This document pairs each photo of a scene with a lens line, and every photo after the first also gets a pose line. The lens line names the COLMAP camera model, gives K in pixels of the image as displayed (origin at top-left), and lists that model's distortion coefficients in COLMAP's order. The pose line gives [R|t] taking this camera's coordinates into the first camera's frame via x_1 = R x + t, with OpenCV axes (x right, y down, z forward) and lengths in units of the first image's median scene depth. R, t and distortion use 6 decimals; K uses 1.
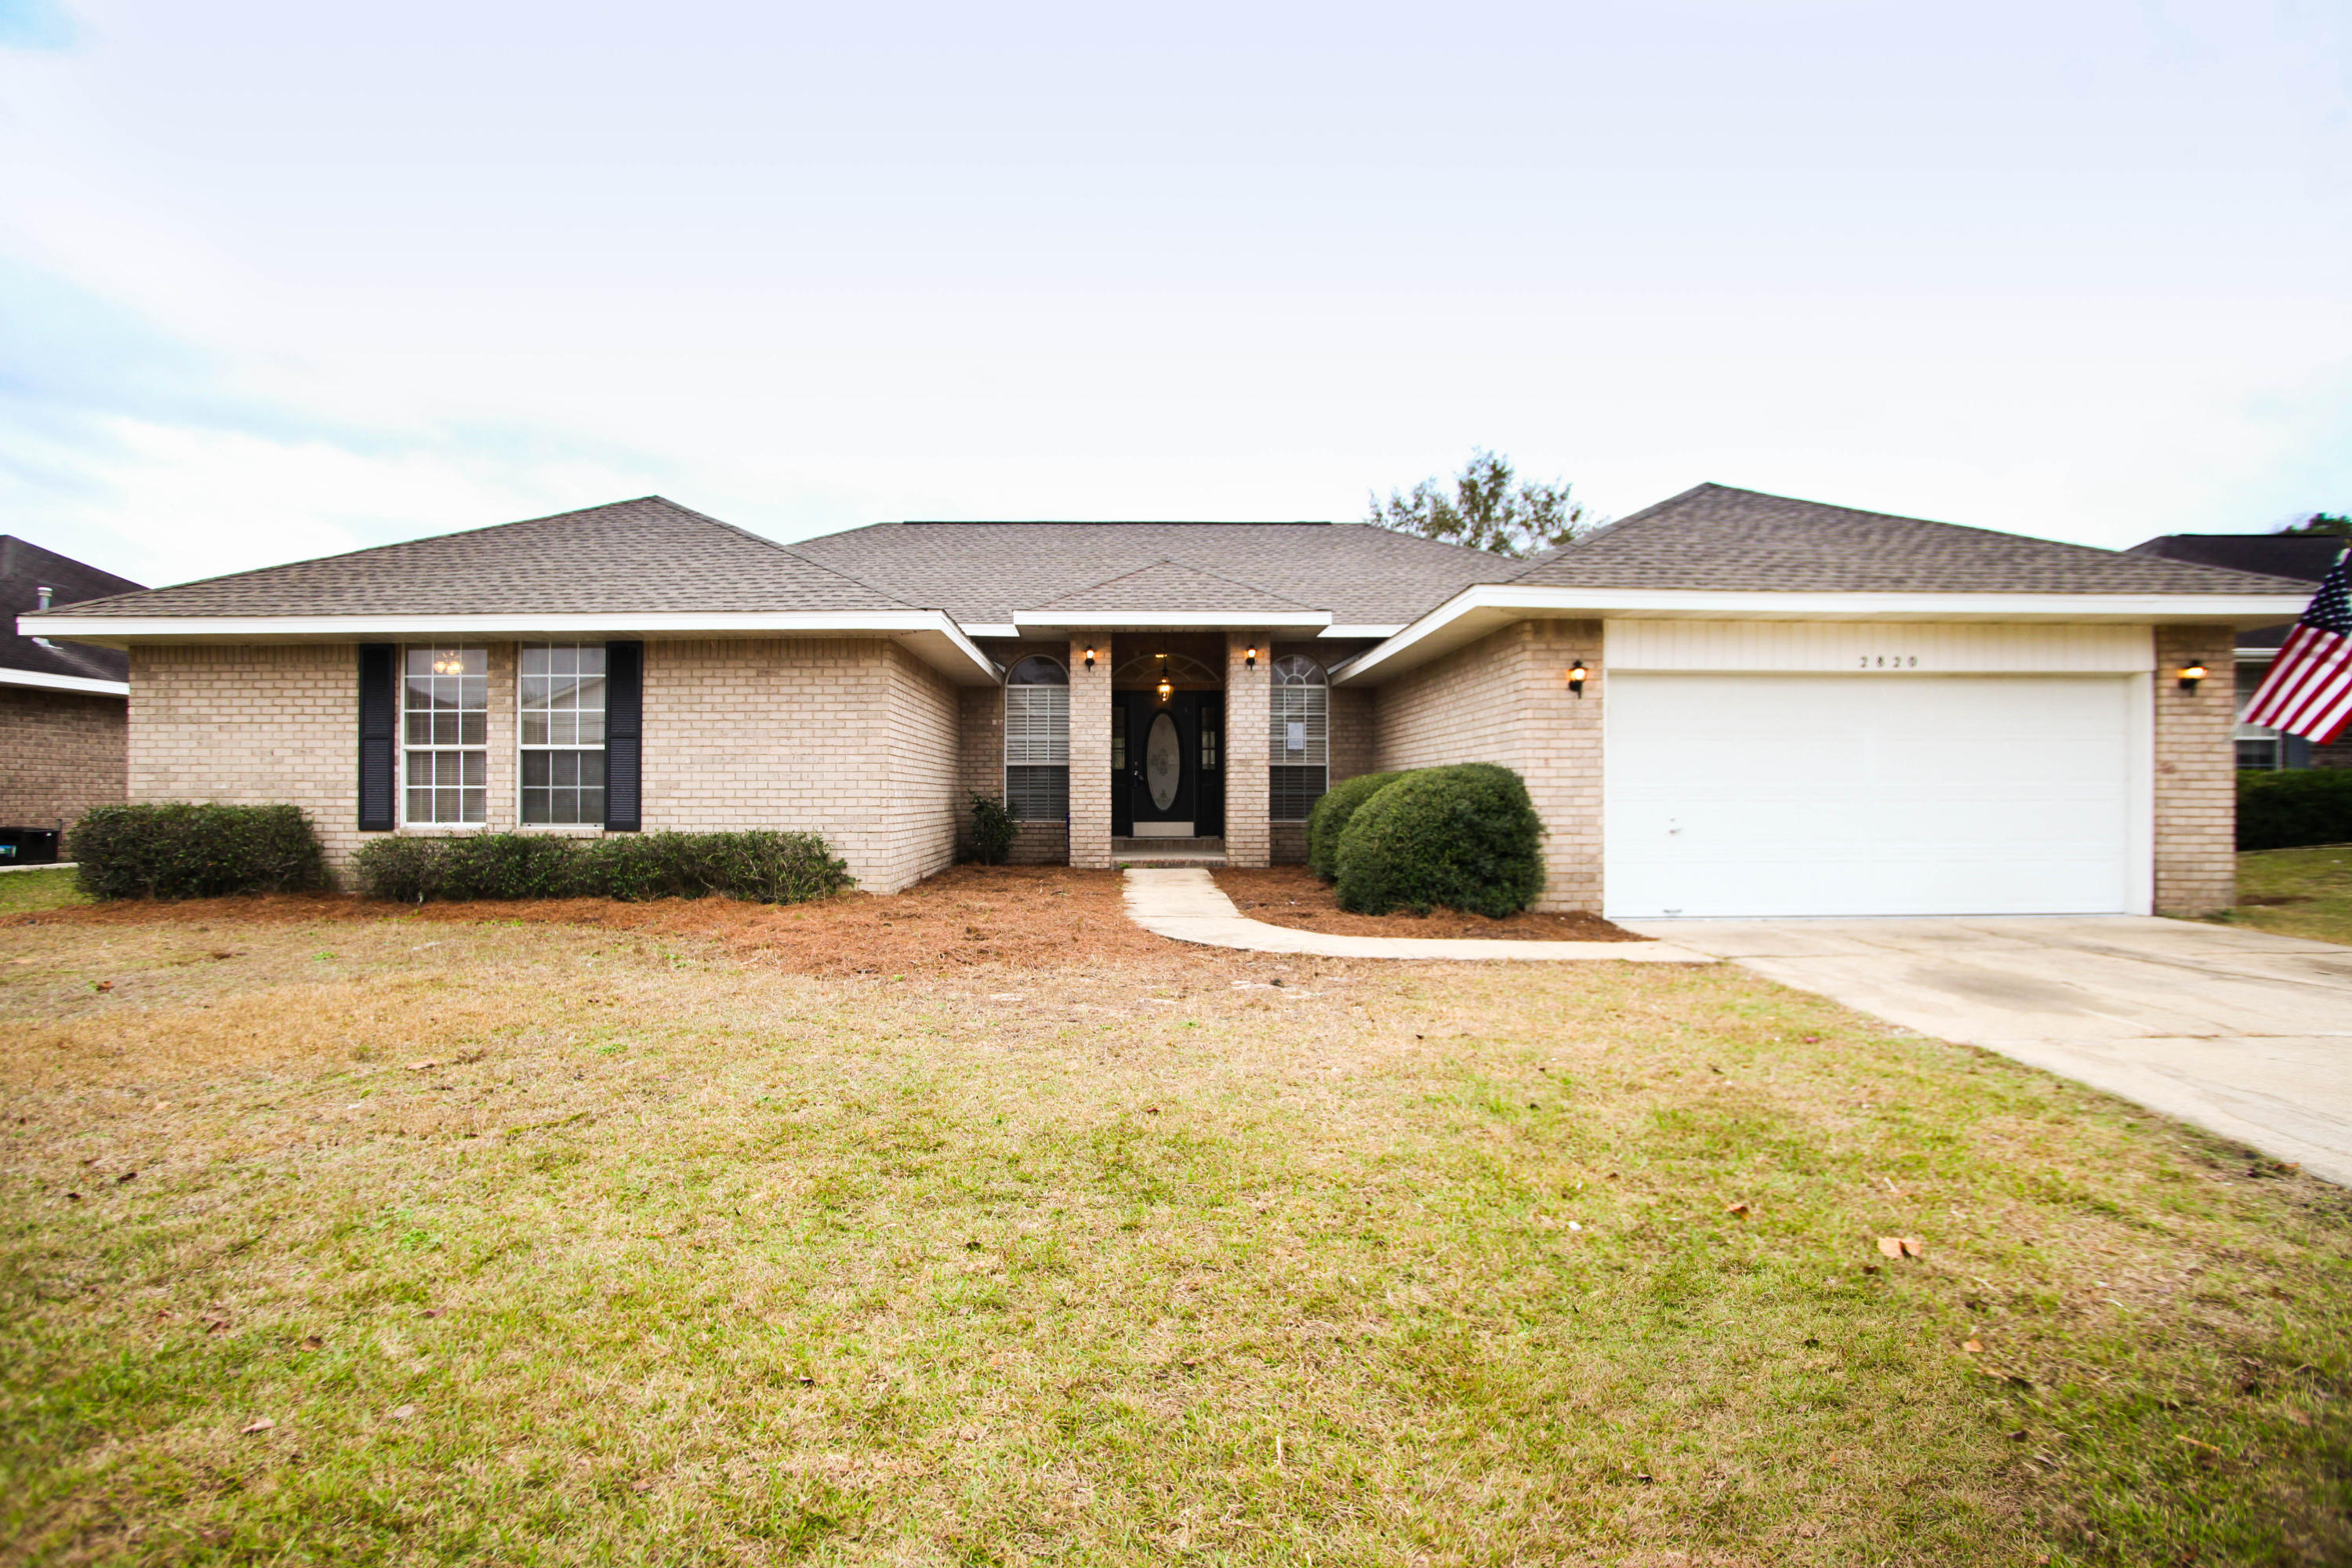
lens RADIAL K [[1163.5, 0, 1174.0], [0, 1163.5, 789.5], [0, 0, 1]] dist [-0.082535, 0.038571]
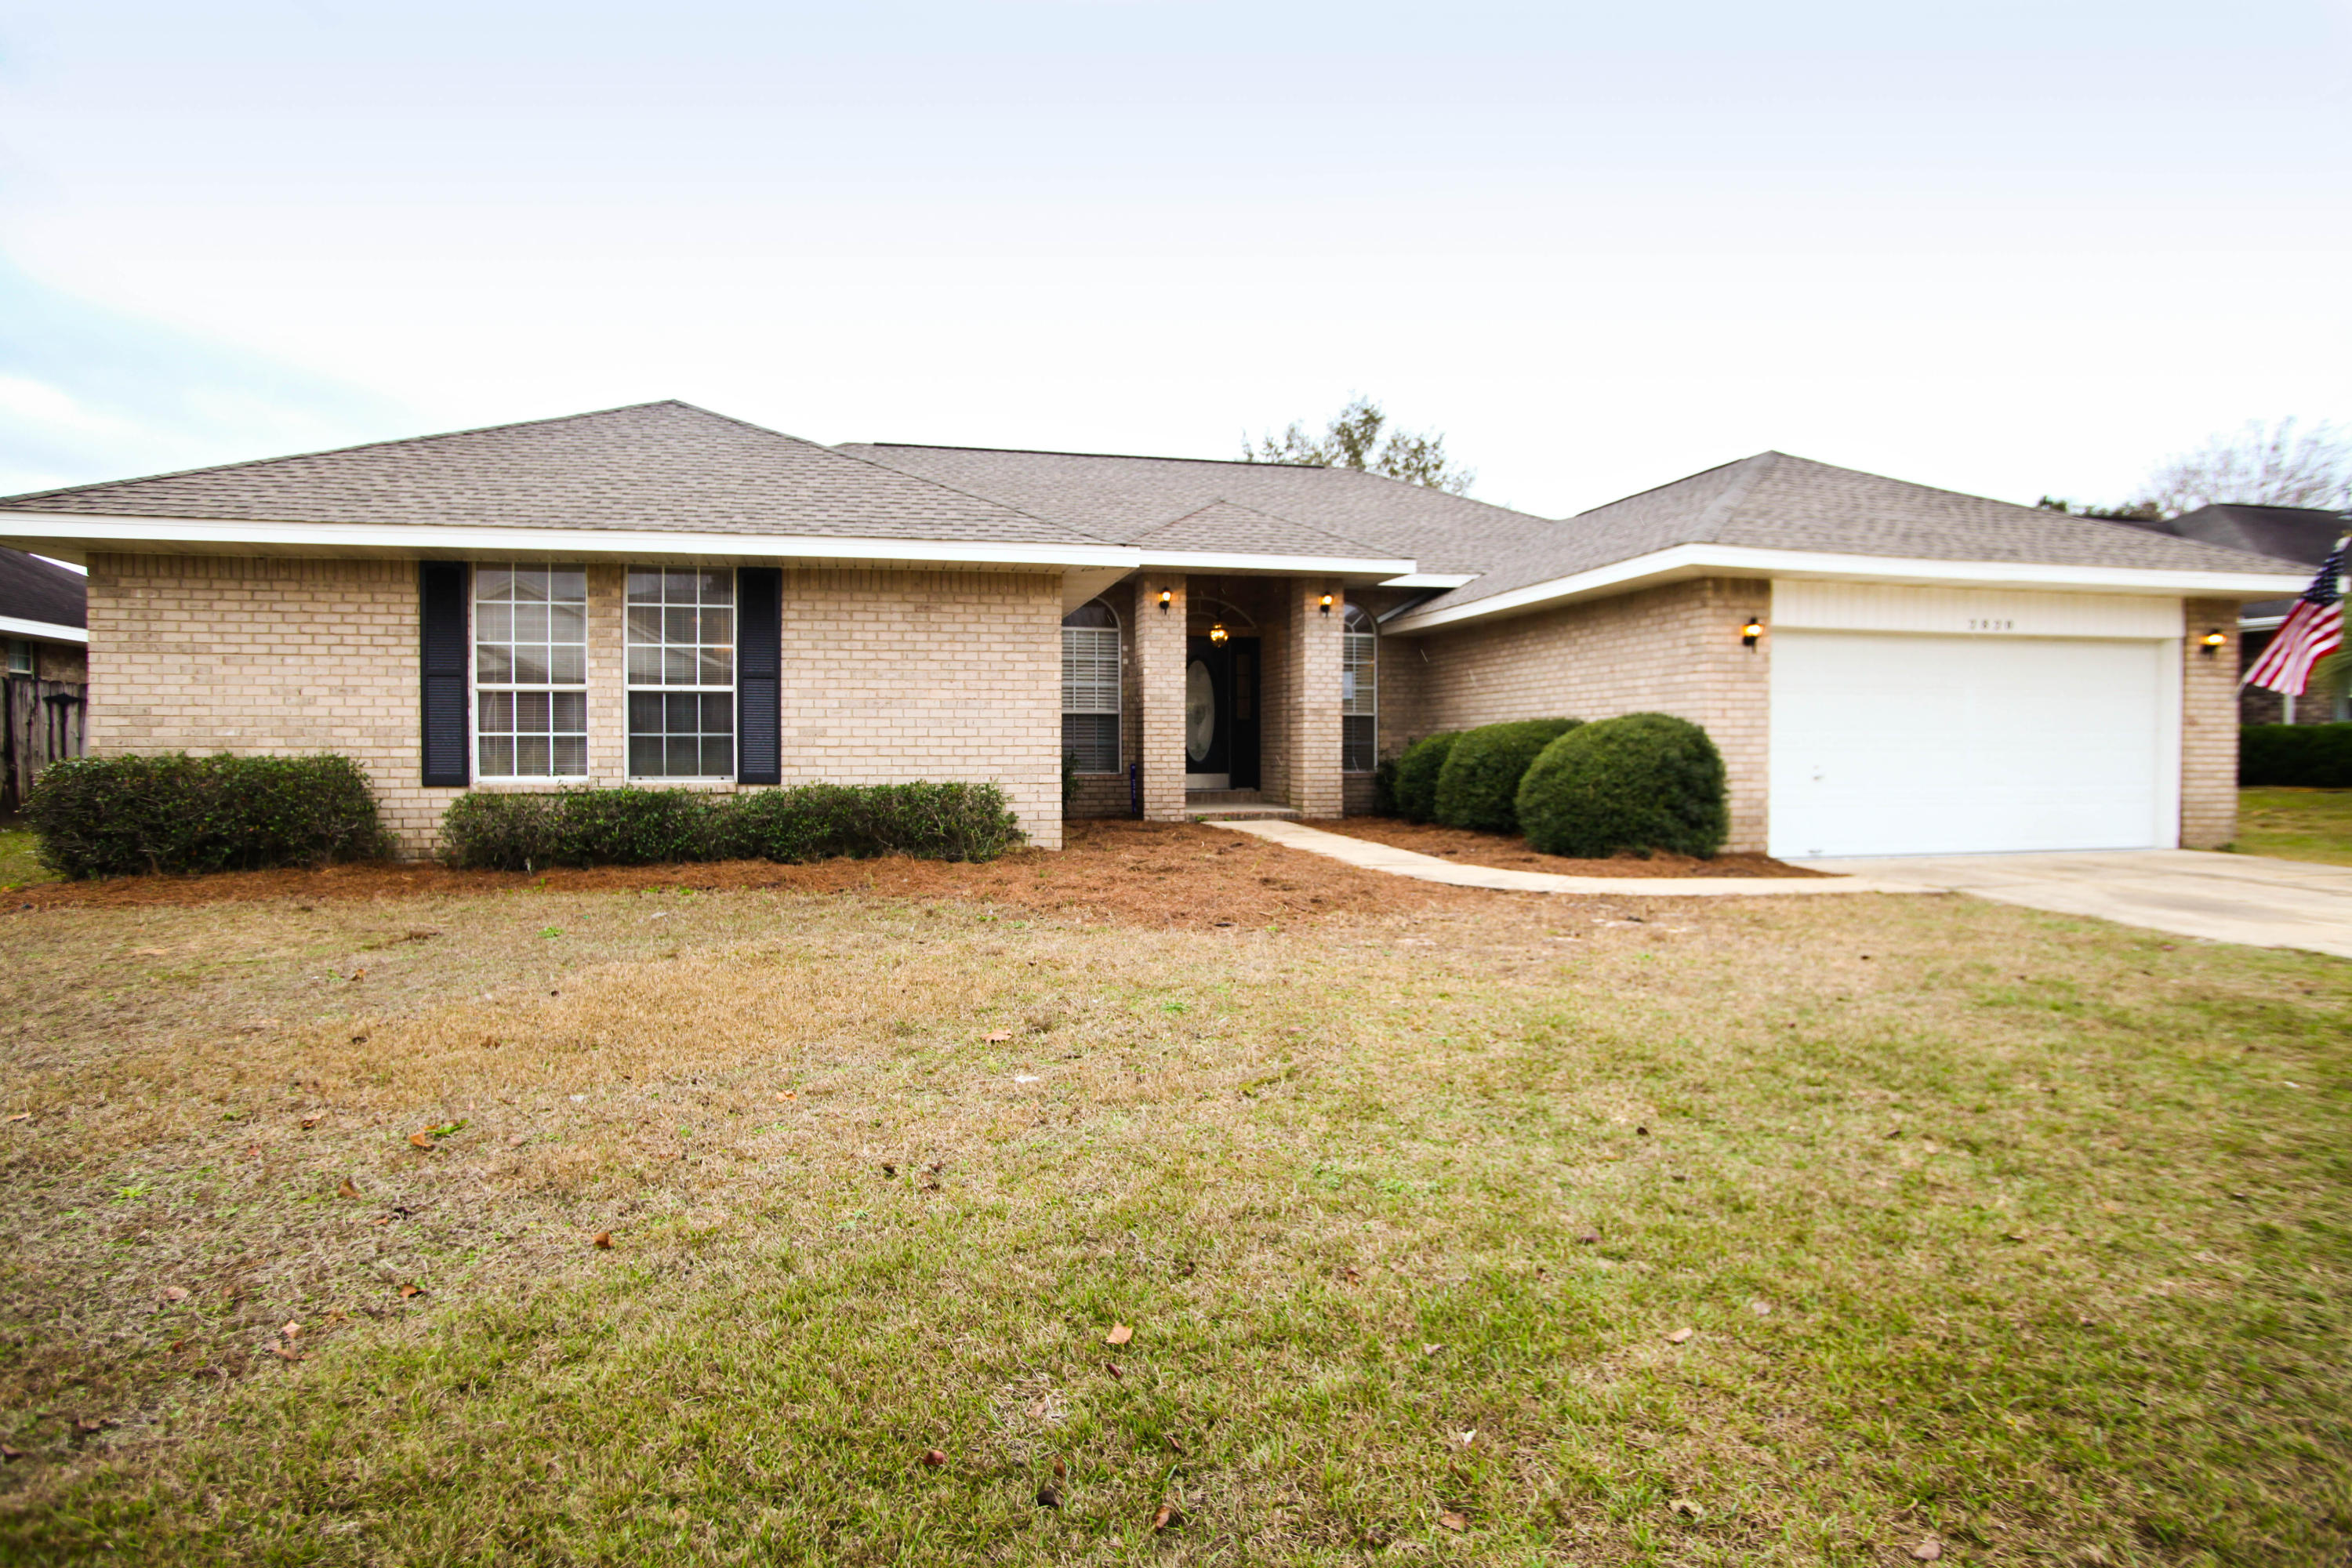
lens RADIAL K [[1251.2, 0, 1182.7], [0, 1251.2, 778.9], [0, 0, 1]] dist [-0.069241, 0.038090]
pose [[0.975697, -0.005499, 0.219055, -0.375053], [-0.000605, 0.999614, 0.027787, 0.005493], [-0.219123, -0.027245, 0.975317, -0.002435]]
